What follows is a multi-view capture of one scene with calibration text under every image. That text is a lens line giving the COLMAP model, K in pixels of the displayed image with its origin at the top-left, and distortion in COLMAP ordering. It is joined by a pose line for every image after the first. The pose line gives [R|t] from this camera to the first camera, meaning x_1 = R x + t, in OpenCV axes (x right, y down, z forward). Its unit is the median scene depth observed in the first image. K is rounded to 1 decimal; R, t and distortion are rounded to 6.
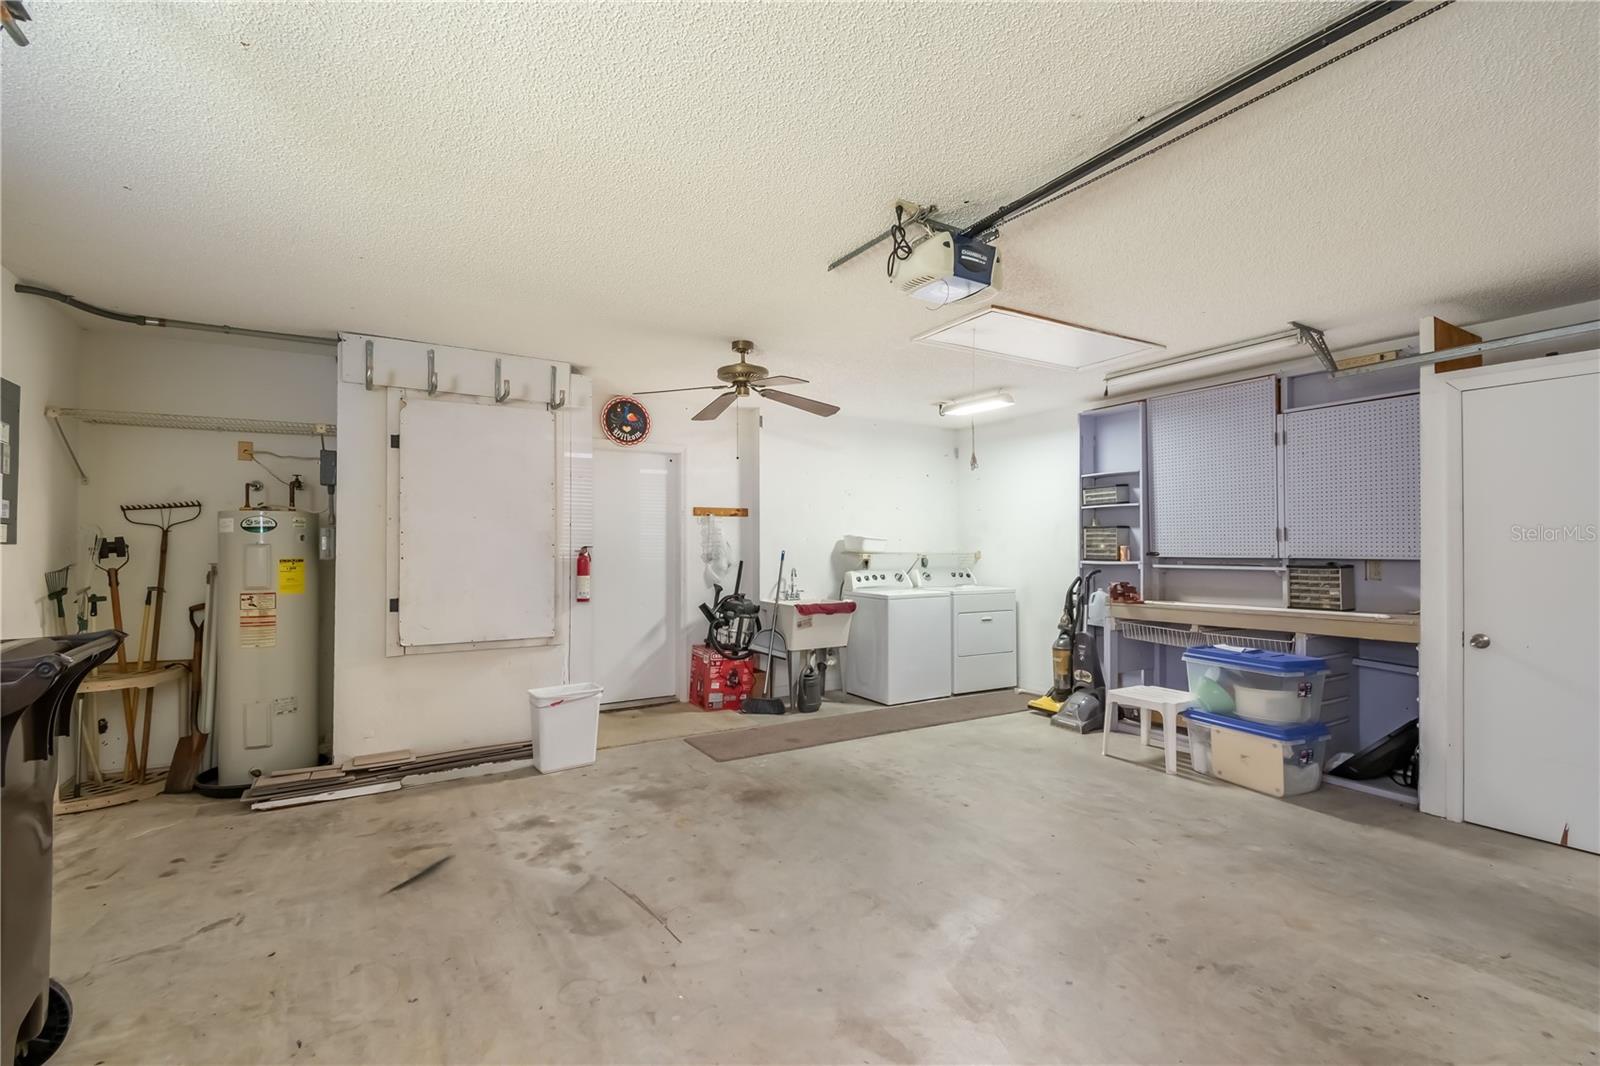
lens RADIAL K [[721.4, 0, 803.9], [0, 721.4, 562.5], [0, 0, 1]] dist [0.003213, -0.001299]
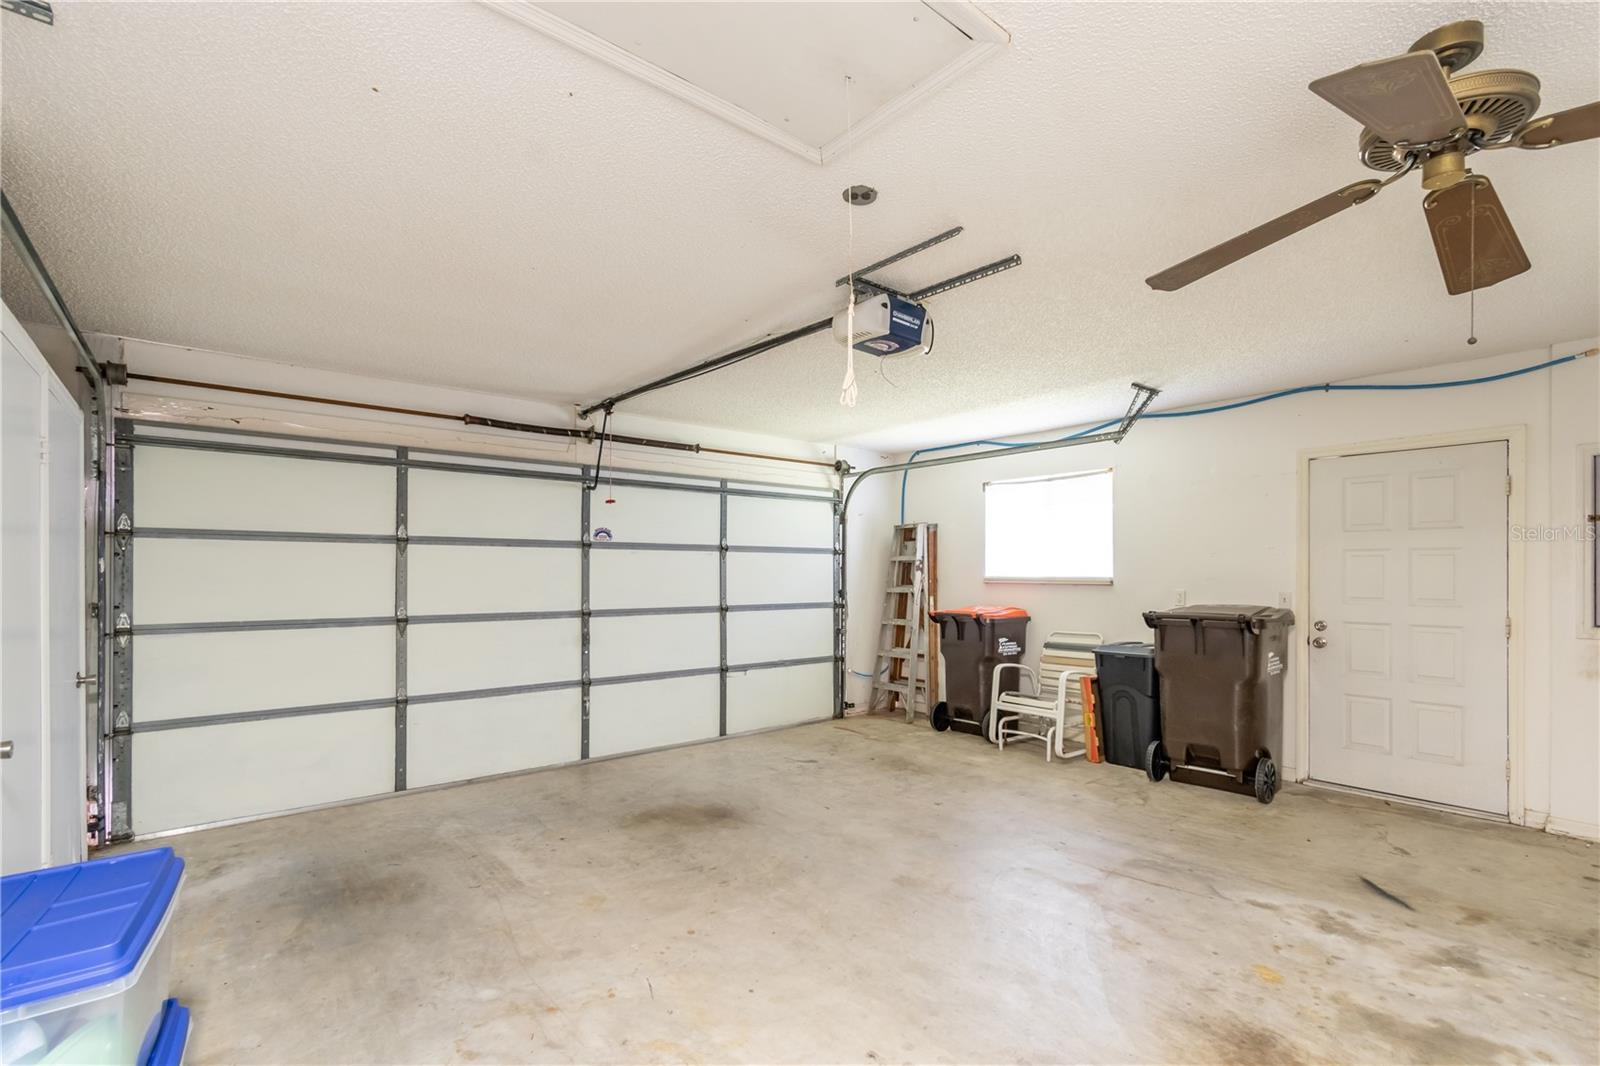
lens RADIAL K [[721.4, 0, 803.9], [0, 721.4, 562.5], [0, 0, 1]] dist [0.003213, -0.001299]
pose [[-0.991159, 0.001272, -0.132675, 0.422936], [0.000957, 0.999997, 0.002444, -0.045521], [0.132678, 0.002295, -0.991157, 1.864867]]
